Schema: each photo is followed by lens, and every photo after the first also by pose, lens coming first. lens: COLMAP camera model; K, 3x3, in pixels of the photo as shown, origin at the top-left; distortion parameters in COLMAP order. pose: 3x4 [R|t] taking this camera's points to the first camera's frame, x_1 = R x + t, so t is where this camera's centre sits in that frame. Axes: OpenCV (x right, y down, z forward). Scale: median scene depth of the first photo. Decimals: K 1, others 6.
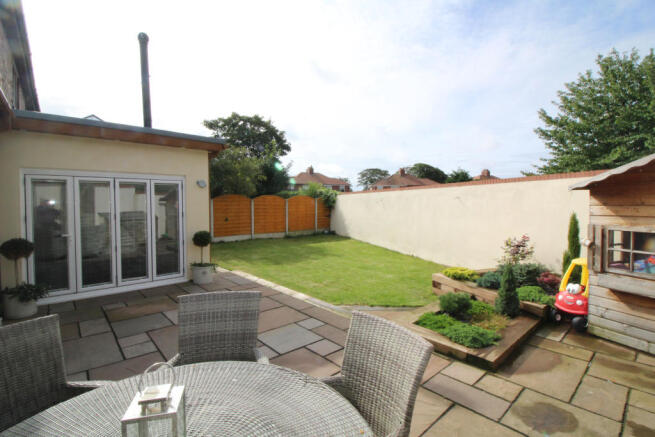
lens RADIAL K [[303.6, 0, 324.2], [0, 303.6, 217.4], [0, 0, 1]] dist [-0.011406, -0.003306]
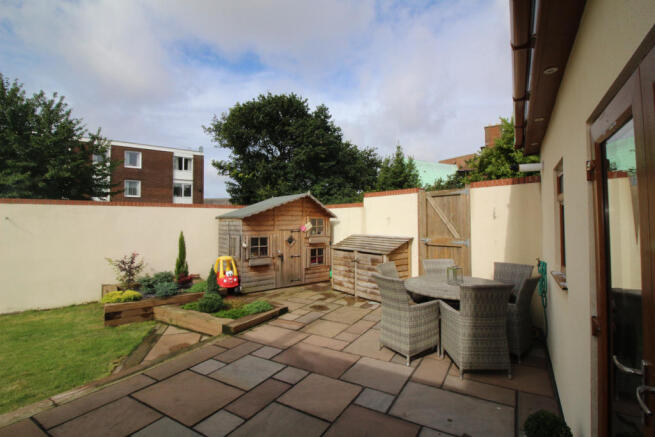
lens RADIAL K [[303.6, 0, 325.5], [0, 303.6, 217.7], [0, 0, 1]] dist [-0.011406, -0.003306]
pose [[-0.297864, 0.014987, 0.954491, -0.946543], [0.046750, 0.998906, -0.001095, -0.055590], [-0.953463, 0.044296, -0.298239, 0.897362]]
